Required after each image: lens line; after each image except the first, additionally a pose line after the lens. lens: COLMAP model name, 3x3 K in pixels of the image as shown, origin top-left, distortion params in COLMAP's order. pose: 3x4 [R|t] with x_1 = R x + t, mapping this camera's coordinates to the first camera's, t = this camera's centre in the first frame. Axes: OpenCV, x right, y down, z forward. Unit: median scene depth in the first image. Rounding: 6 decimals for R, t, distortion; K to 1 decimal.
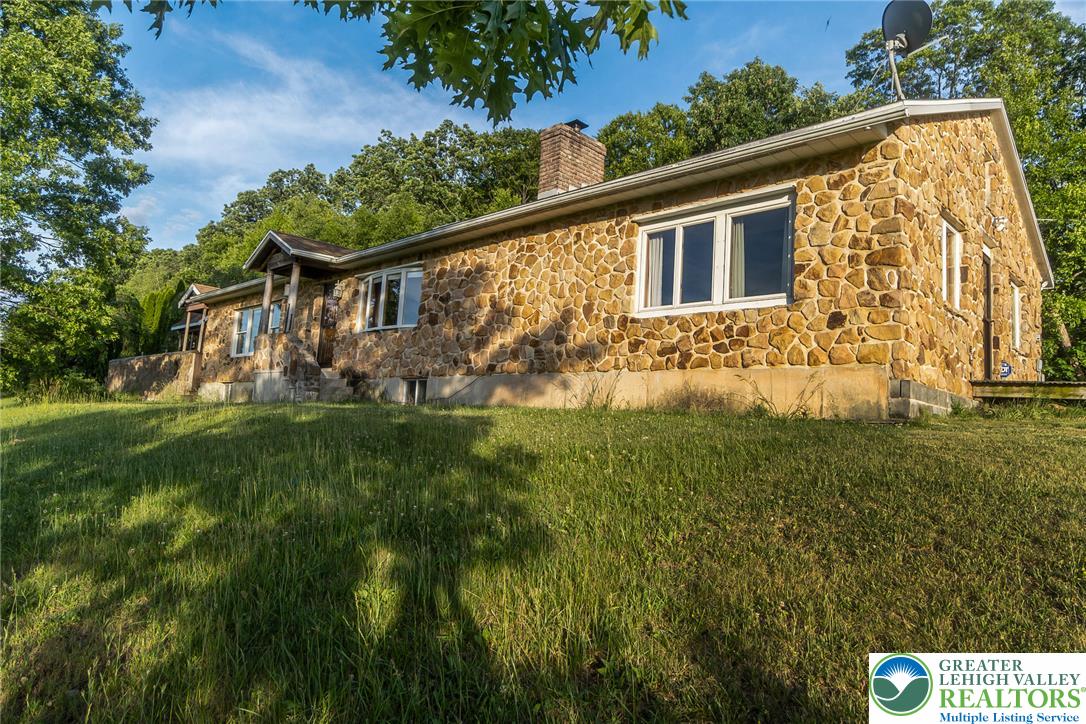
lens RADIAL K [[654.2, 0, 545.2], [0, 654.2, 366.4], [0, 0, 1]] dist [-0.008446, 0.000741]
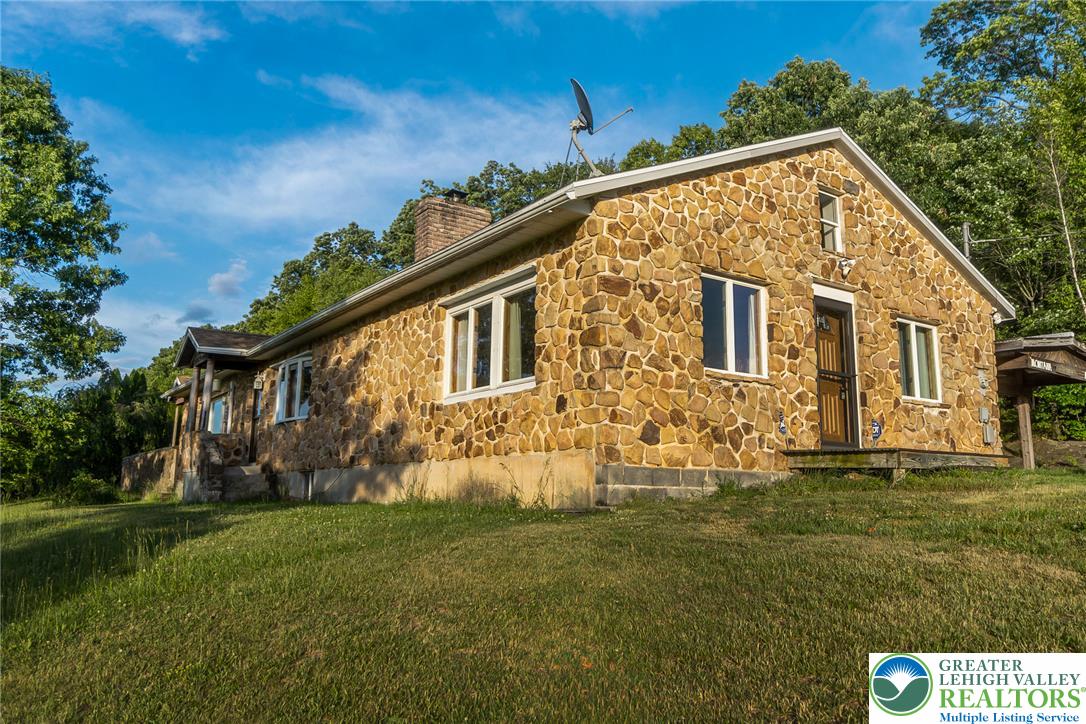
lens RADIAL K [[819.8, 0, 544.8], [0, 819.8, 363.3], [0, 0, 1]] dist [-0.017671, -0.005200]
pose [[0.975745, -0.075442, -0.205500, 0.579500], [0.058634, 0.994508, -0.086698, -0.022967], [0.210912, 0.072546, 0.974809, -0.158970]]
